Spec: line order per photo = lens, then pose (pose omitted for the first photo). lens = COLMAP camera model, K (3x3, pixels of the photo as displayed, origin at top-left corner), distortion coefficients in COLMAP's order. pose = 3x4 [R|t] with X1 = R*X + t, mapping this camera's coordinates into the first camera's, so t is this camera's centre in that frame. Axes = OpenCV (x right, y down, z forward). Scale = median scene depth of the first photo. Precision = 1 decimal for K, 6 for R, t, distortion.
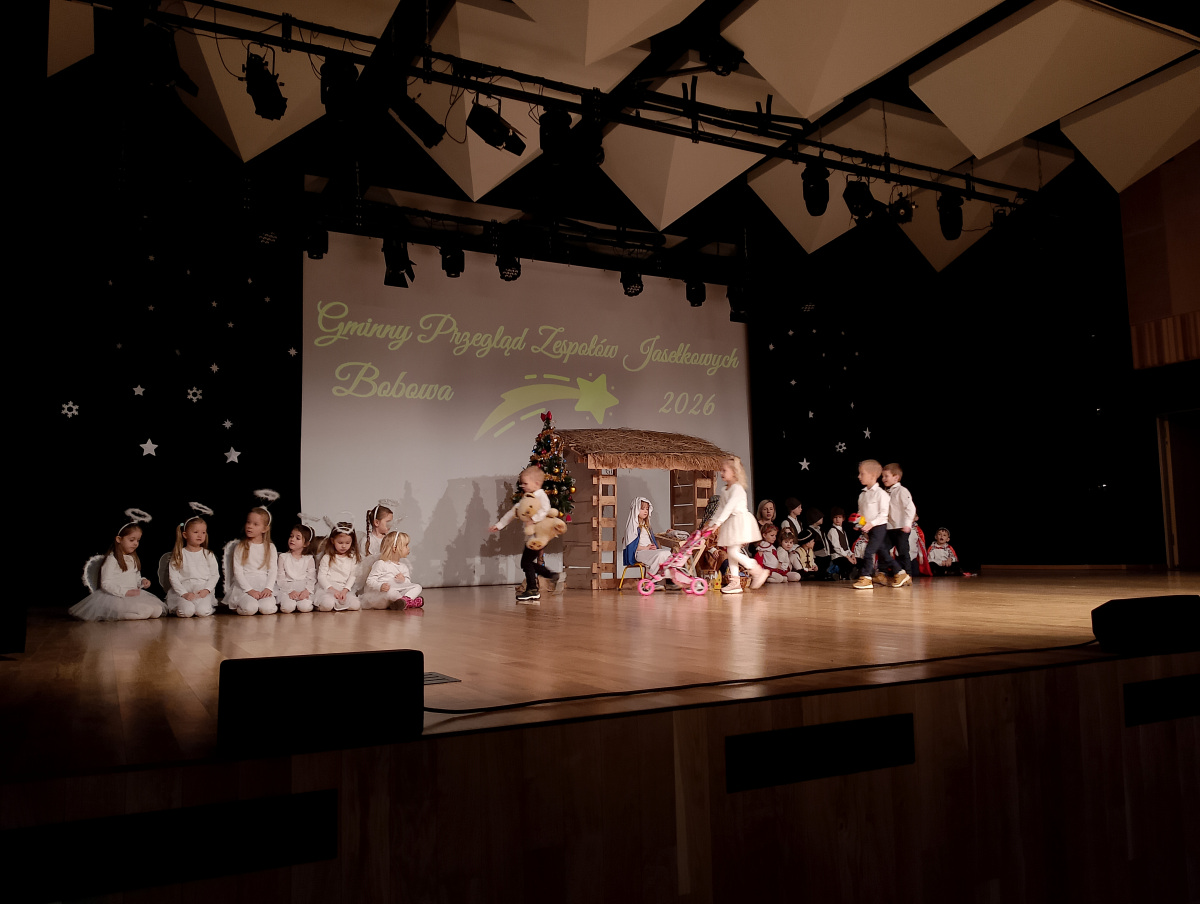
lens RADIAL K [[972.5, 0, 605.9], [0, 972.5, 457.0], [0, 0, 1]] dist [0.096547, -0.198873]
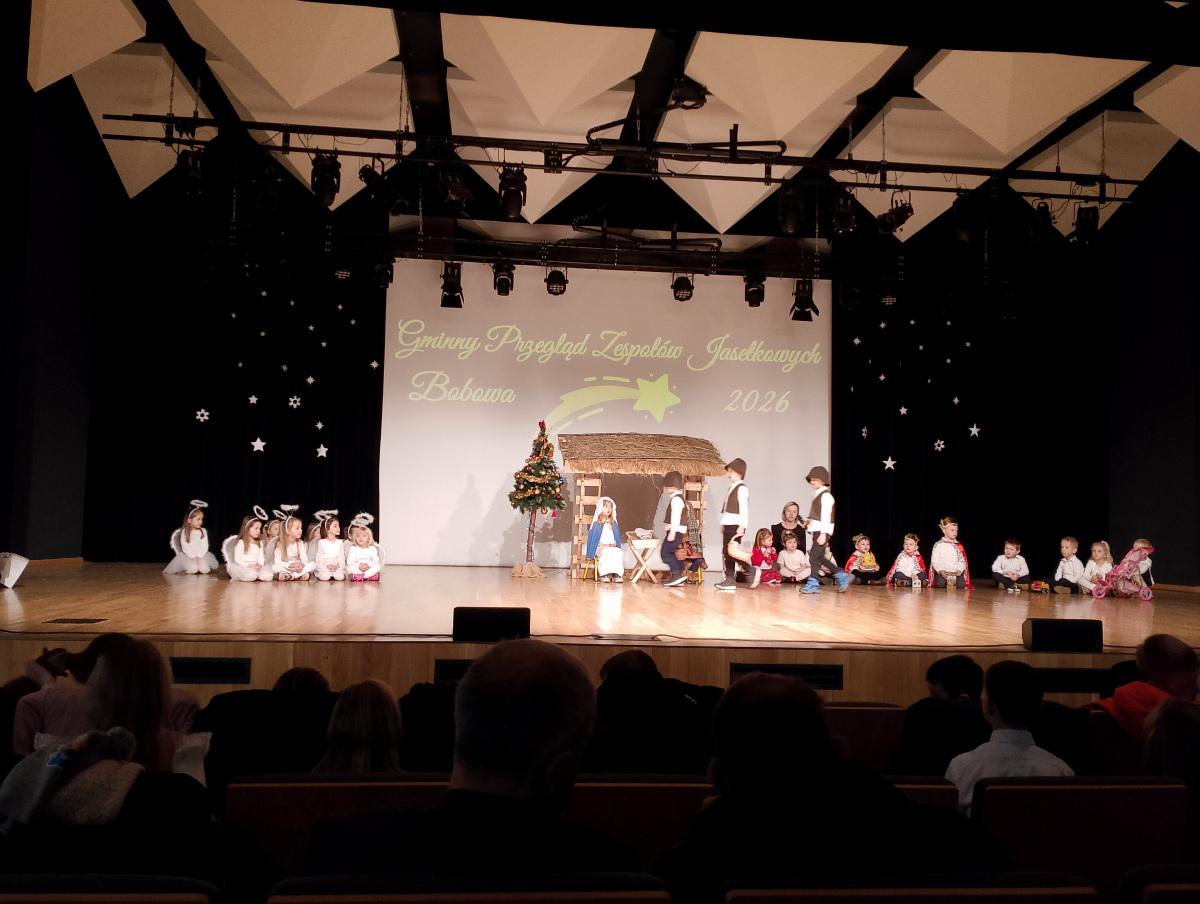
lens RADIAL K [[1150.8, 0, 615.4], [0, 1150.8, 455.9], [0, 0, 1]] dist [0.081818, 0.000000]
pose [[0.924650, 0.026357, -0.379906, 0.456348], [-0.010139, 0.998952, 0.044627, -0.056692], [0.380684, -0.037412, 0.923948, -0.184542]]
